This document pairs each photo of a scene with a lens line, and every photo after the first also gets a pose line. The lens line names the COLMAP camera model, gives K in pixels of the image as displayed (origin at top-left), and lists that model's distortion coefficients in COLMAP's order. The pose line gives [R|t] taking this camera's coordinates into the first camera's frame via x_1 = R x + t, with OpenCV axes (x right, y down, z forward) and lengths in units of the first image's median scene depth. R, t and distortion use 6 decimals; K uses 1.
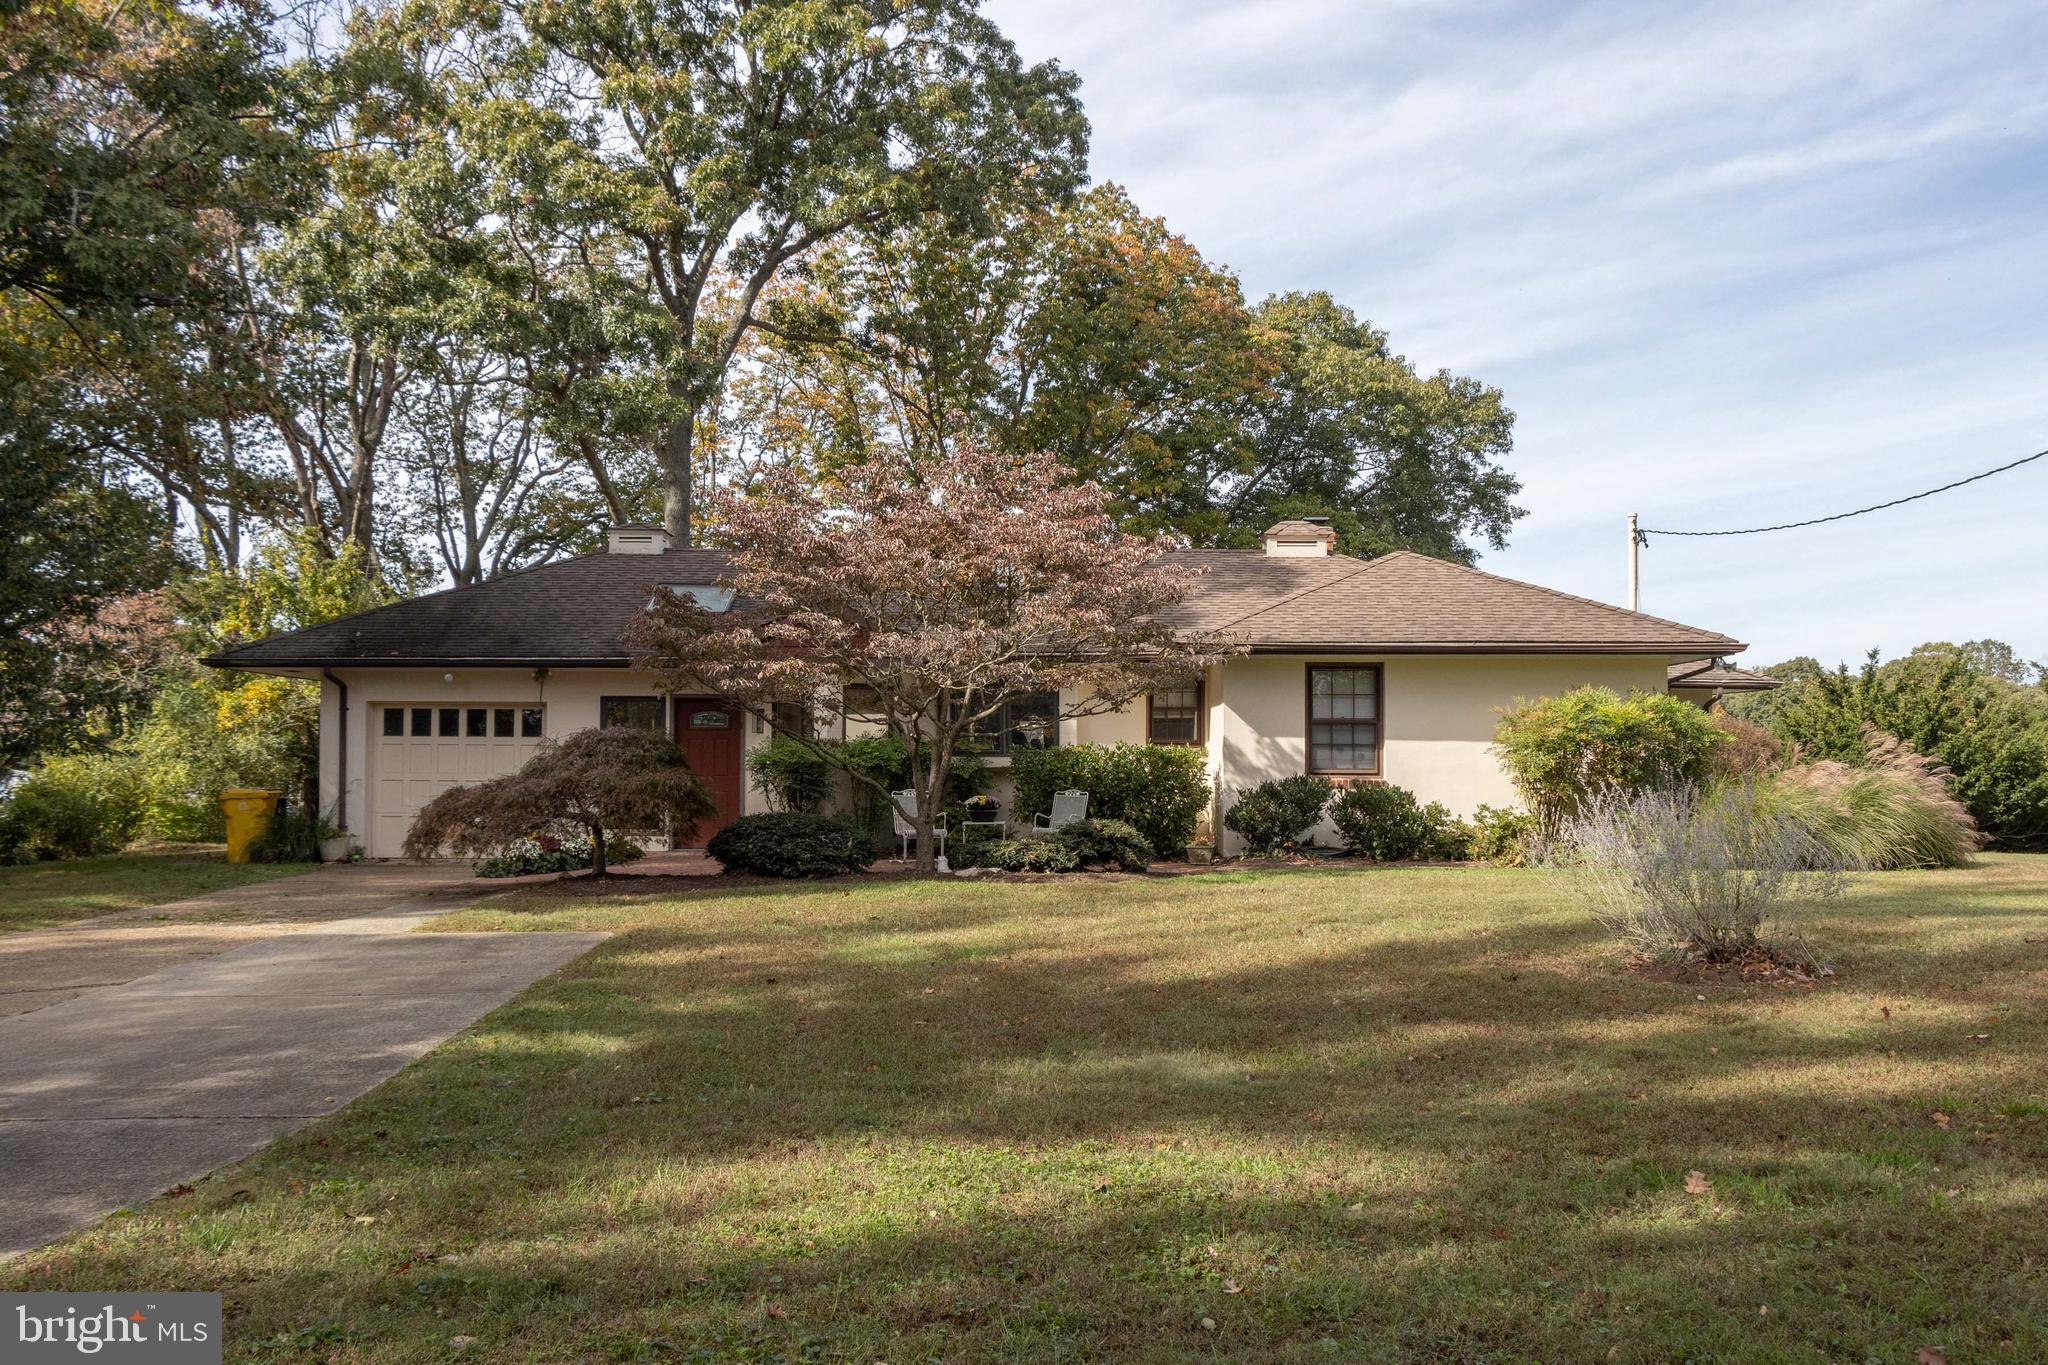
lens RADIAL K [[1884.5, 0, 1024.0], [0, 1884.5, 847.2], [0, 0, 1]] dist [-0.022275, 0.001956]
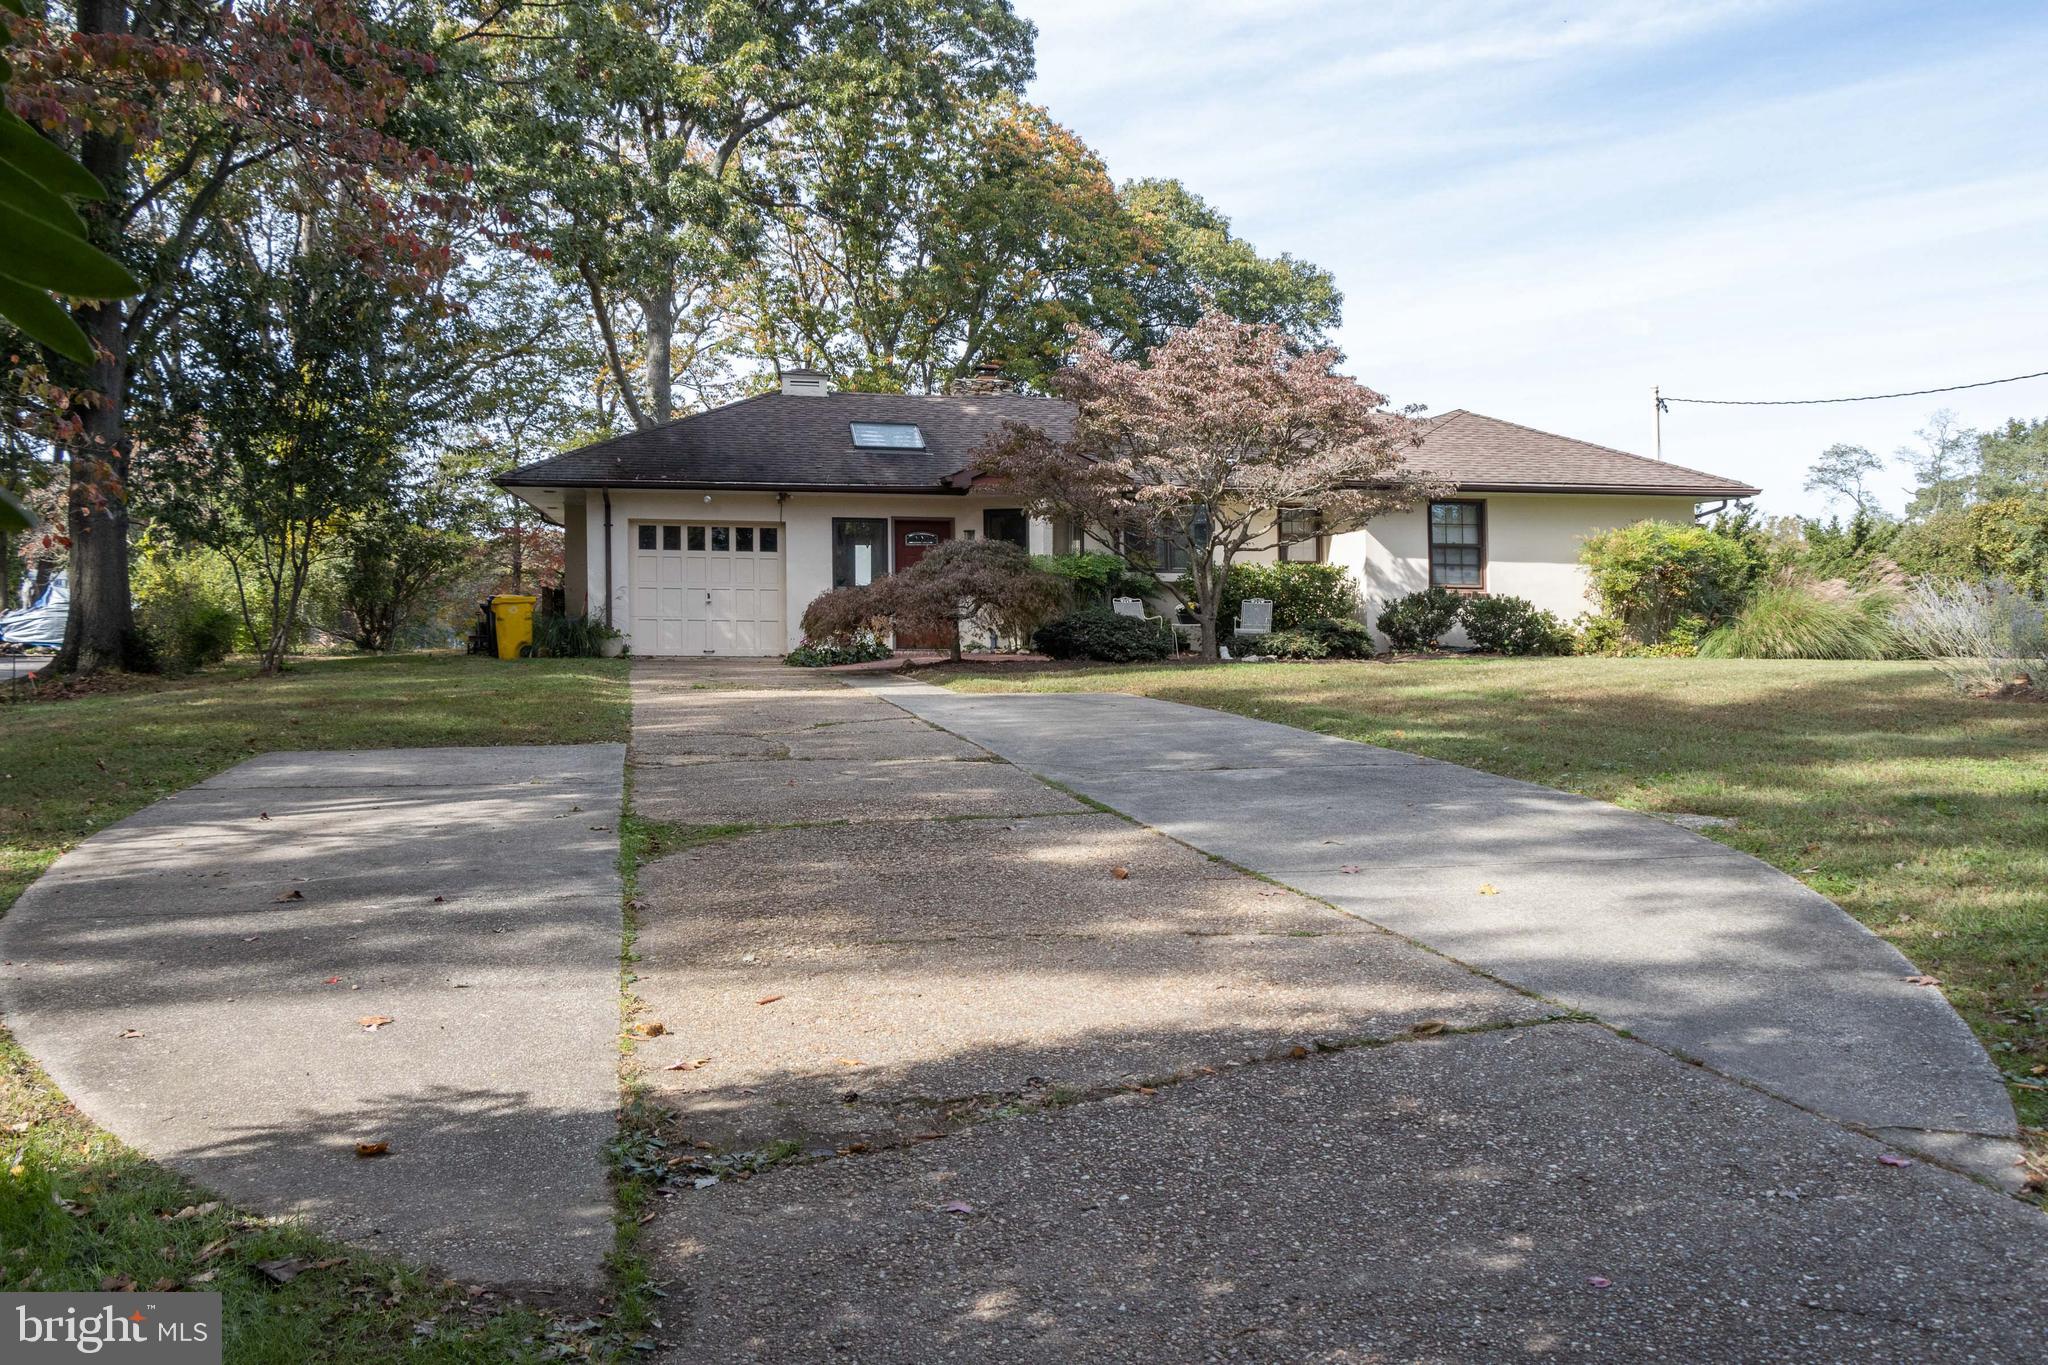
lens RADIAL K [[1790.1, 0, 1024.0], [0, 1790.1, 682.5], [0, 0, 1]] dist [-0.022719, 0.004987]
pose [[0.985841, -0.000471, 0.167683, -0.308605], [0.000948, 0.999996, -0.002761, 0.026368], [-0.167681, 0.002881, 0.985837, -0.116700]]
